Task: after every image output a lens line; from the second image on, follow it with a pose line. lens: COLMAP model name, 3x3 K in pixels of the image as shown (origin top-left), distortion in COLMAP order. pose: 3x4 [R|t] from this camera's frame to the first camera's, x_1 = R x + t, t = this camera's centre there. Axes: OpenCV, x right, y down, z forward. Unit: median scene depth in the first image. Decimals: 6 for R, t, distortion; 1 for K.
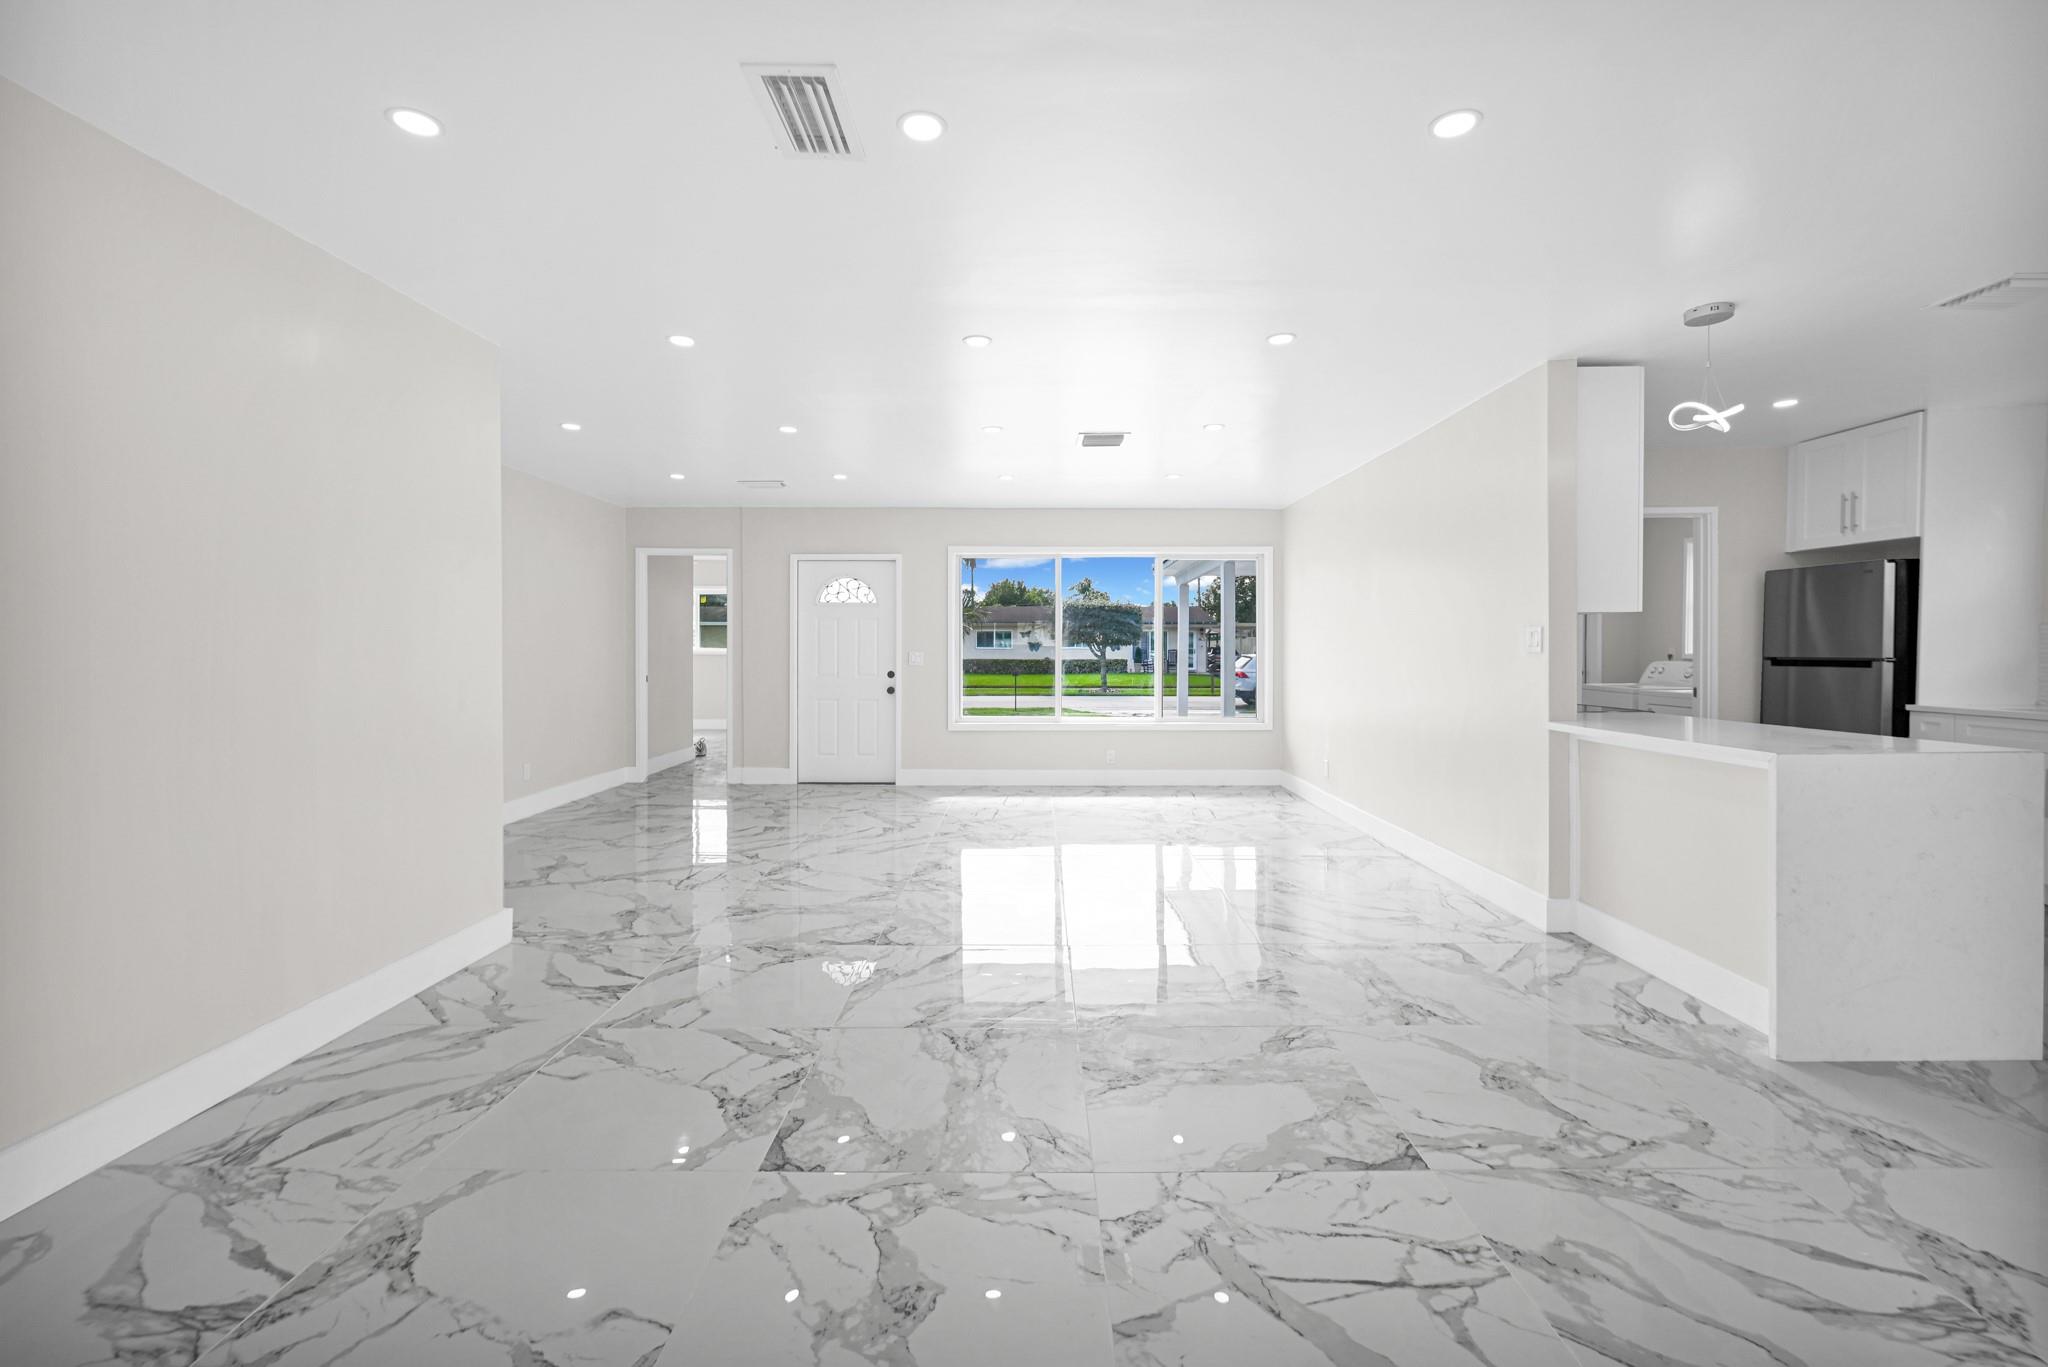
lens RADIAL K [[900.0, 0, 1024.4], [0, 900.0, 665.7], [0, 0, 1]] dist [-0.001759, -0.000457]
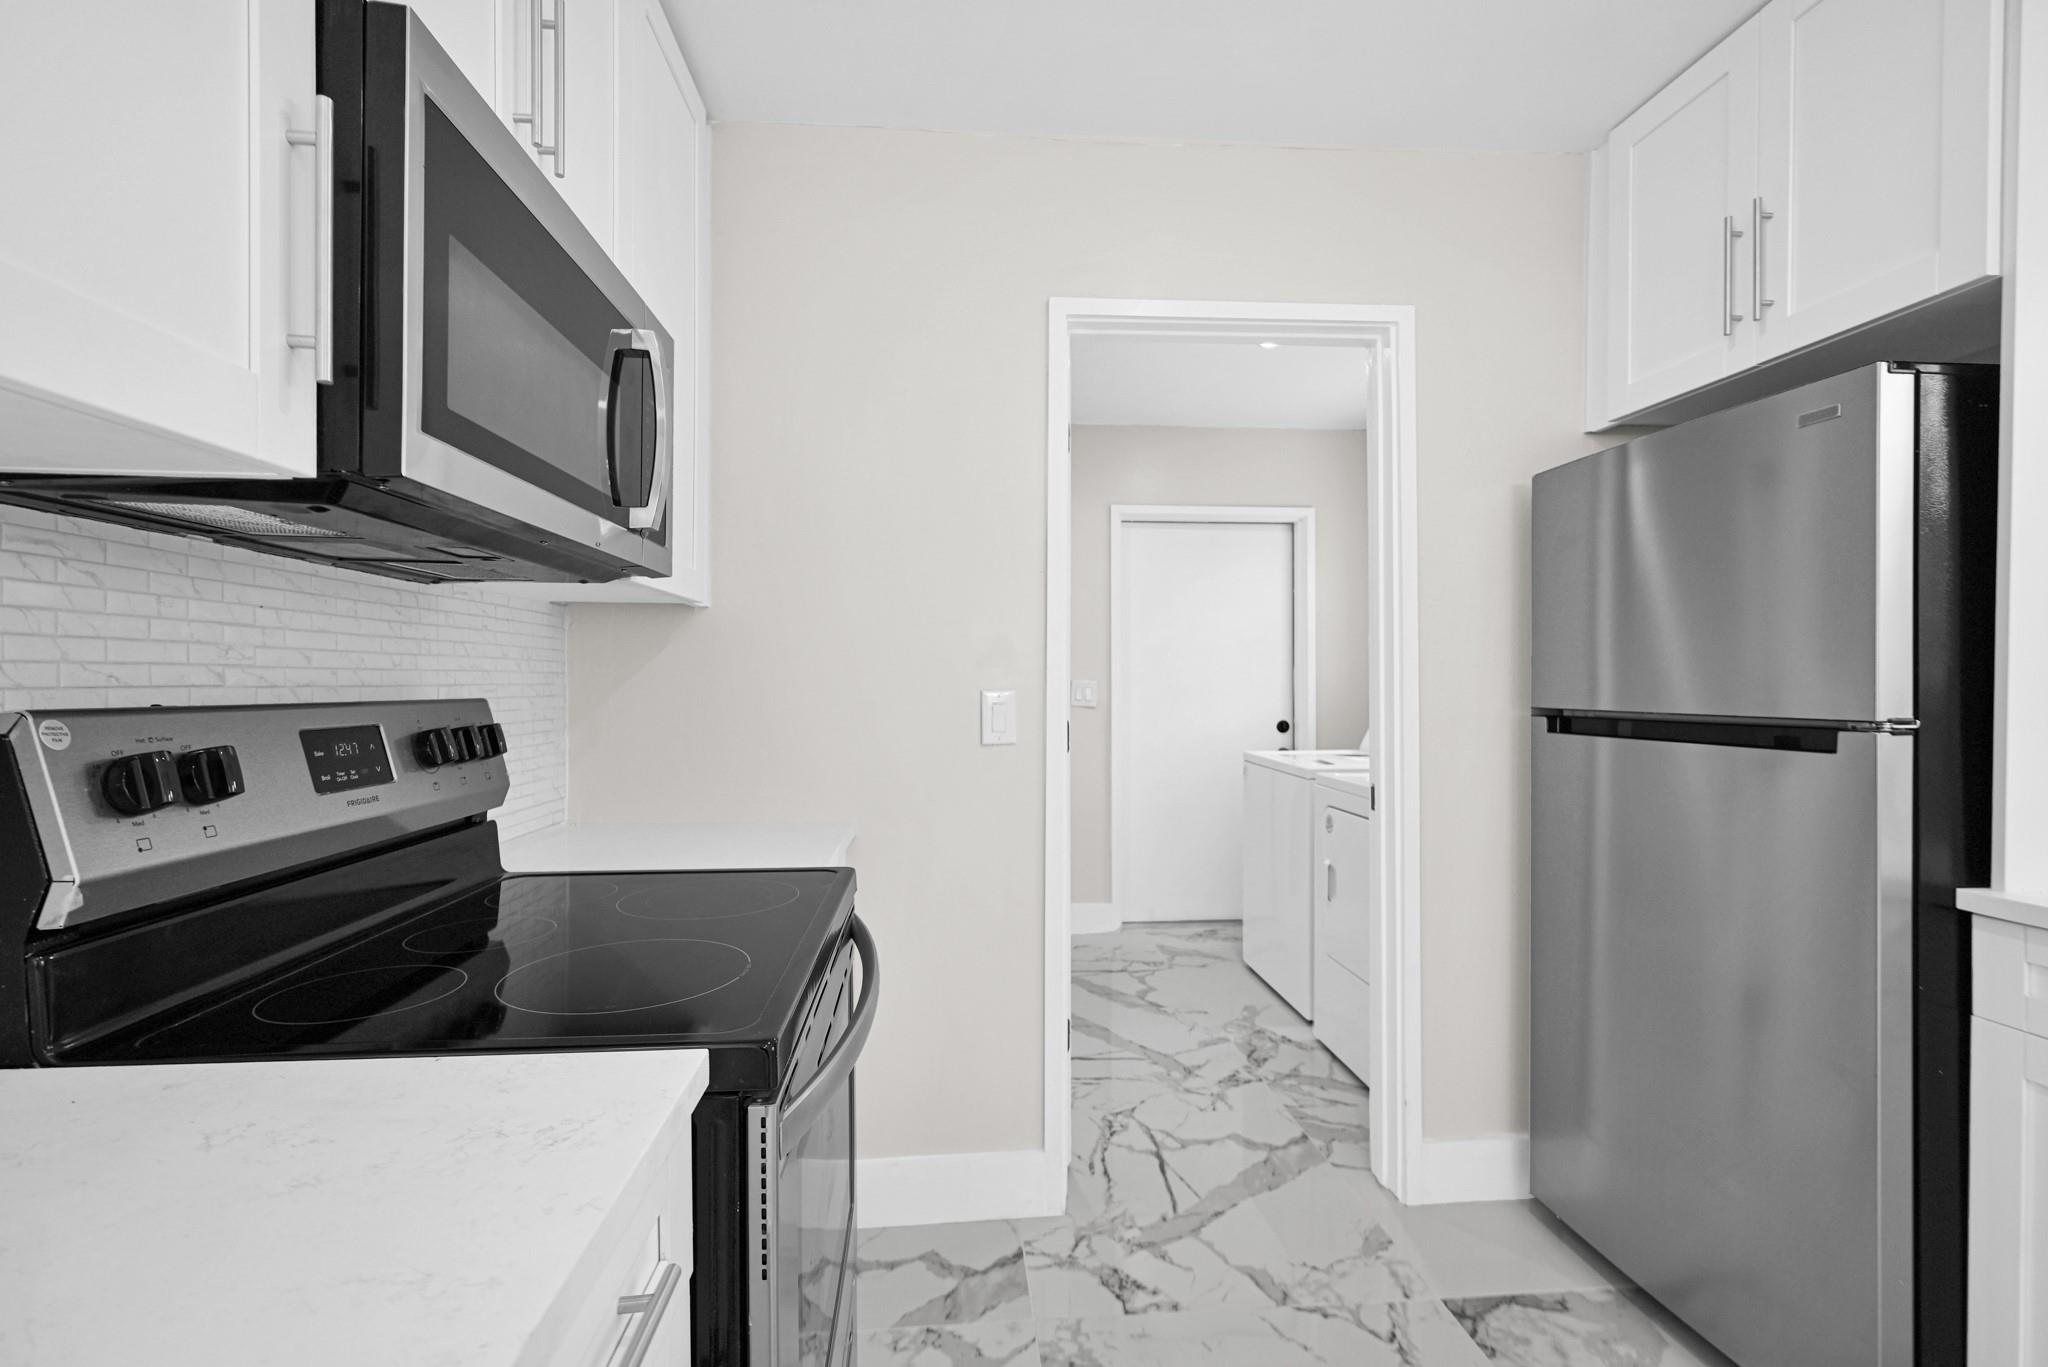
lens RADIAL K [[910.3, 0, 1015.3], [0, 910.3, 686.1], [0, 0, 1]] dist [-0.000523, 0.000214]
pose [[0.996633, 0.003455, 0.081923, 0.827038], [-0.001662, 0.999758, -0.021947, -0.014978], [-0.081979, 0.021737, 0.996397, 0.918061]]
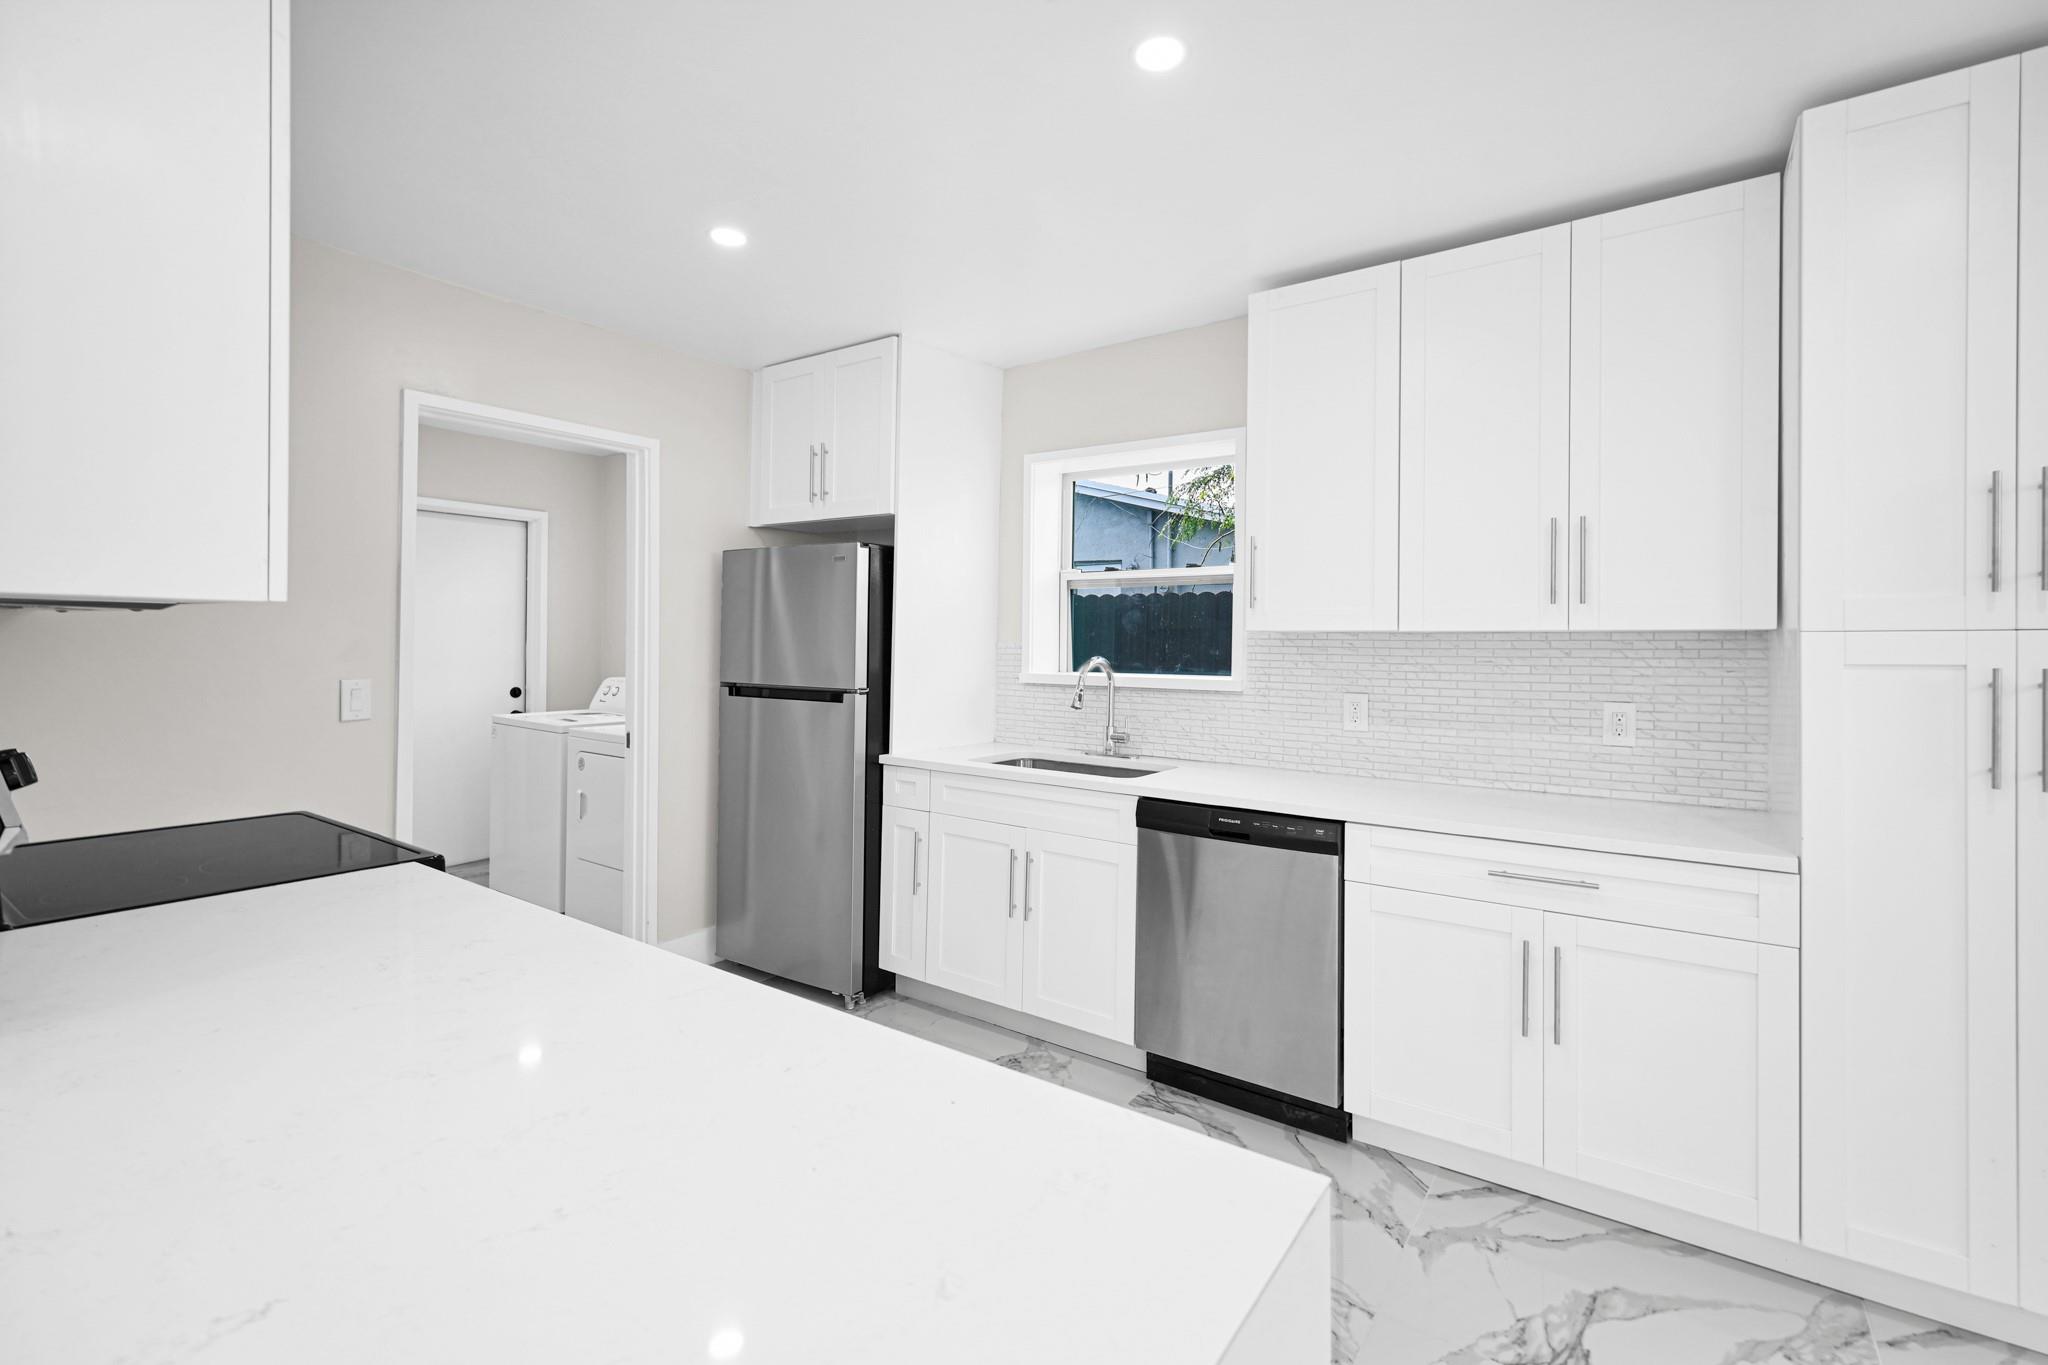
lens RADIAL K [[904.3, 0, 1032.5], [0, 904.3, 640.8], [0, 0, 1]] dist [-0.000067, -0.000141]
pose [[0.575452, 0.012612, 0.817738, 0.592241], [0.005225, 0.999804, -0.019097, -0.037463], [-0.817819, 0.015262, 0.575273, 0.621055]]
